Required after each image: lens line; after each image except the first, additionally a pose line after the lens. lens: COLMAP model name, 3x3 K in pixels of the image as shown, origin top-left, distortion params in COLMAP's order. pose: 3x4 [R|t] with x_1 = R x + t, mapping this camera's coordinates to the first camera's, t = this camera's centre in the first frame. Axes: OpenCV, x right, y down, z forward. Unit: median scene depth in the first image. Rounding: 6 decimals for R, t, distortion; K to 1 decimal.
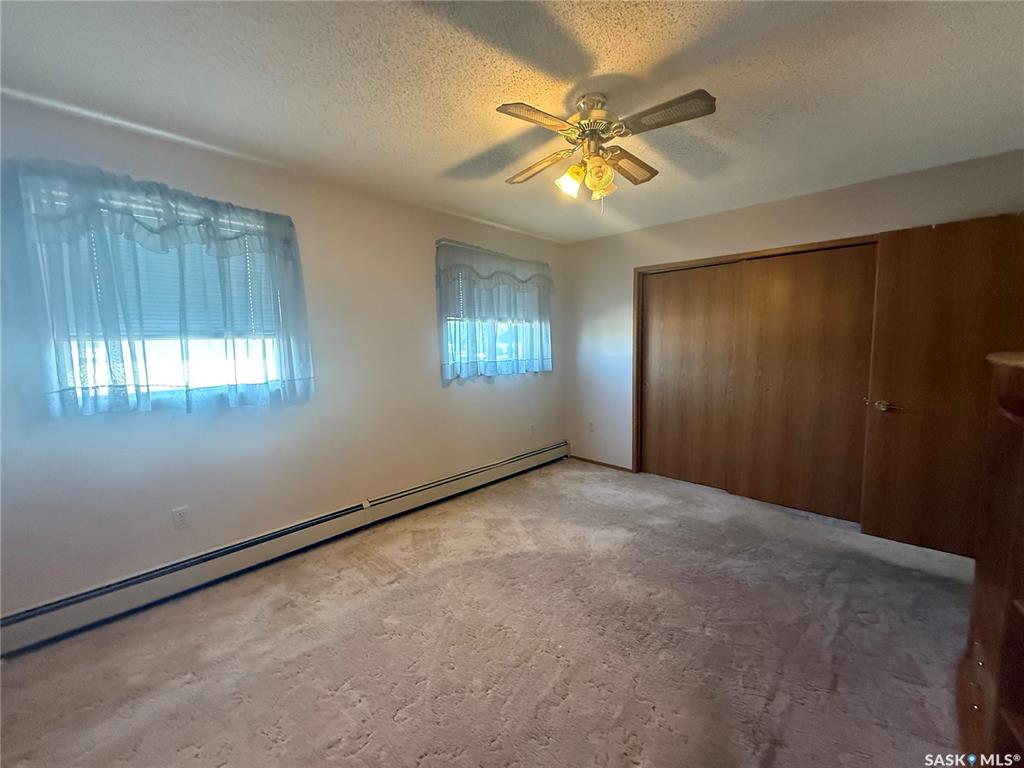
lens RADIAL K [[407.4, 0, 509.7], [0, 407.4, 383.2], [0, 0, 1]] dist [0.001092, -0.000563]
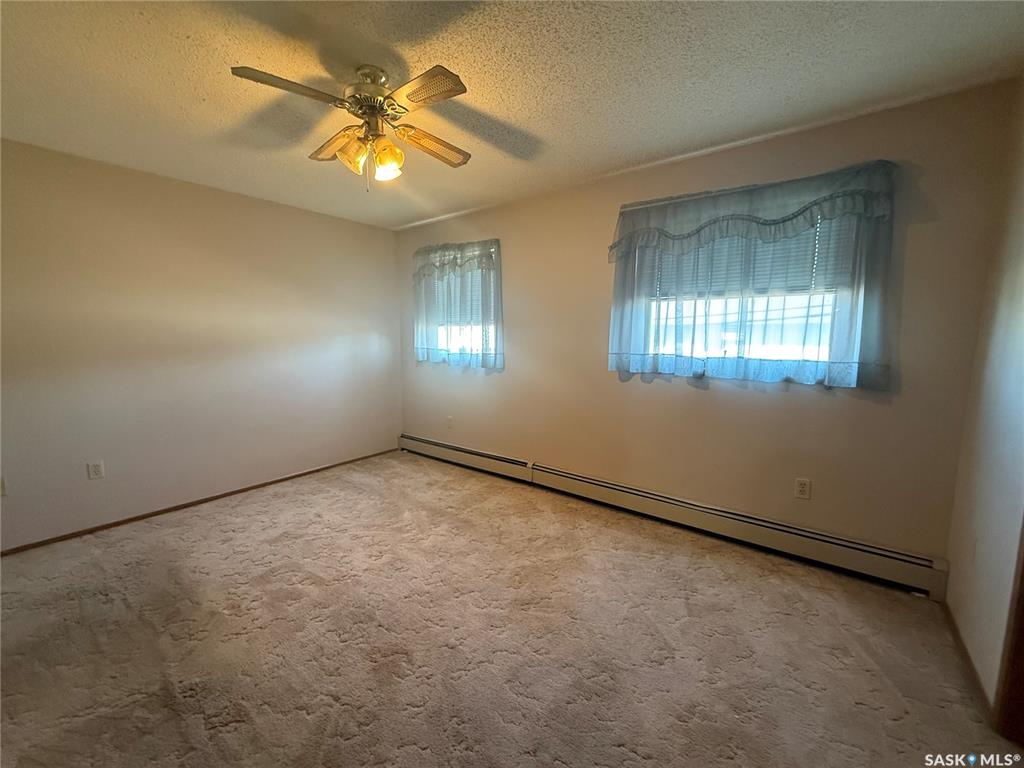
lens RADIAL K [[407.4, 0, 508.6], [0, 407.4, 385.2], [0, 0, 1]] dist [0.001092, -0.000563]
pose [[0.102029, 0.149701, -0.983453, 0.806220], [-0.095515, 0.985519, 0.140106, -0.096581], [0.990185, 0.079640, 0.114850, 0.806670]]
